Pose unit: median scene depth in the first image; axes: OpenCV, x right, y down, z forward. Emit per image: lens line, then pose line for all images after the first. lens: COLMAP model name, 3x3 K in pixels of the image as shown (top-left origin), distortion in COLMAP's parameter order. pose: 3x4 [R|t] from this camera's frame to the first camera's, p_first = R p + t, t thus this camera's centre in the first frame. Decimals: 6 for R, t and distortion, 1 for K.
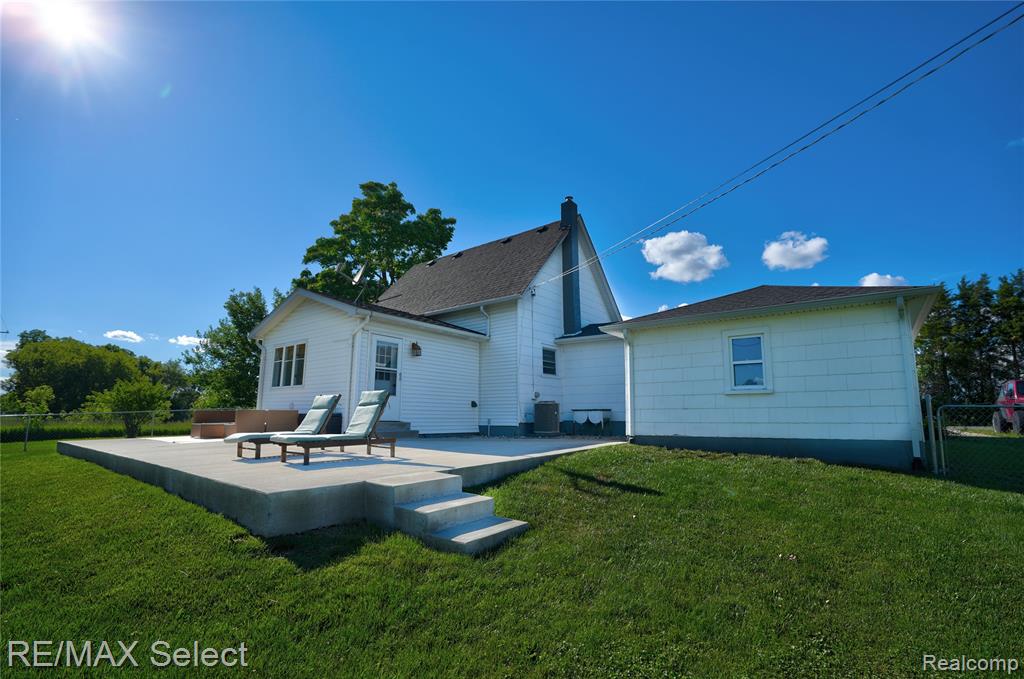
lens RADIAL K [[477.5, 0, 519.5], [0, 477.5, 326.1], [0, 0, 1]] dist [-0.002328, -0.000013]
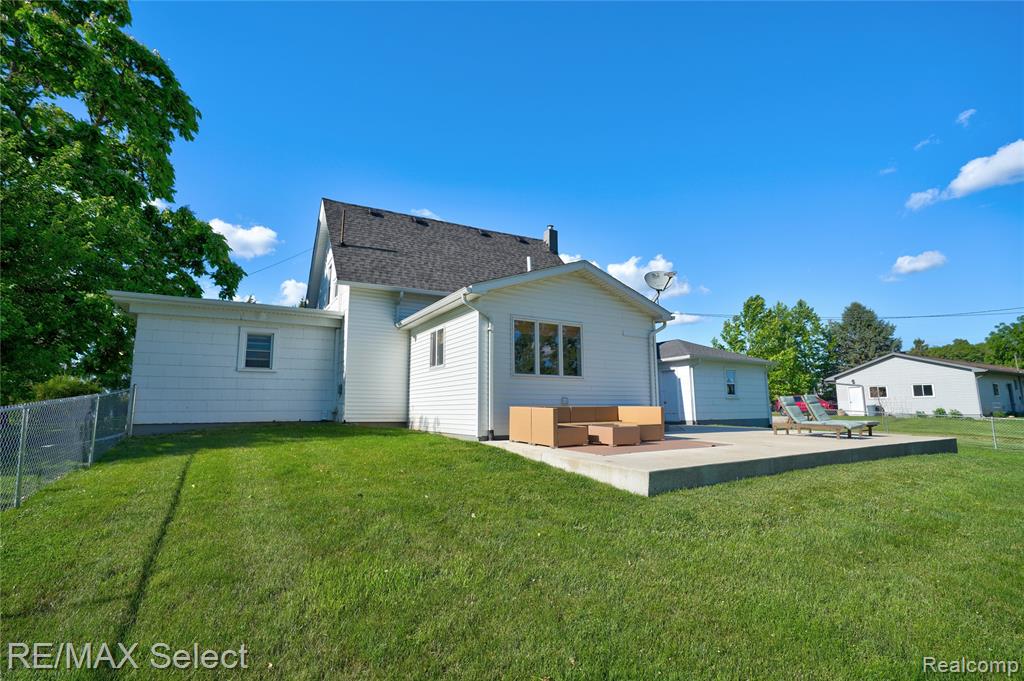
lens RADIAL K [[467.9, 0, 514.6], [0, 467.9, 336.8], [0, 0, 1]] dist [-0.004477, 0.000454]
pose [[0.388974, 0.139190, 0.910673, -1.171184], [-0.157945, 0.983959, -0.082929, 0.130394], [-0.907608, -0.111579, 0.404719, 0.706742]]
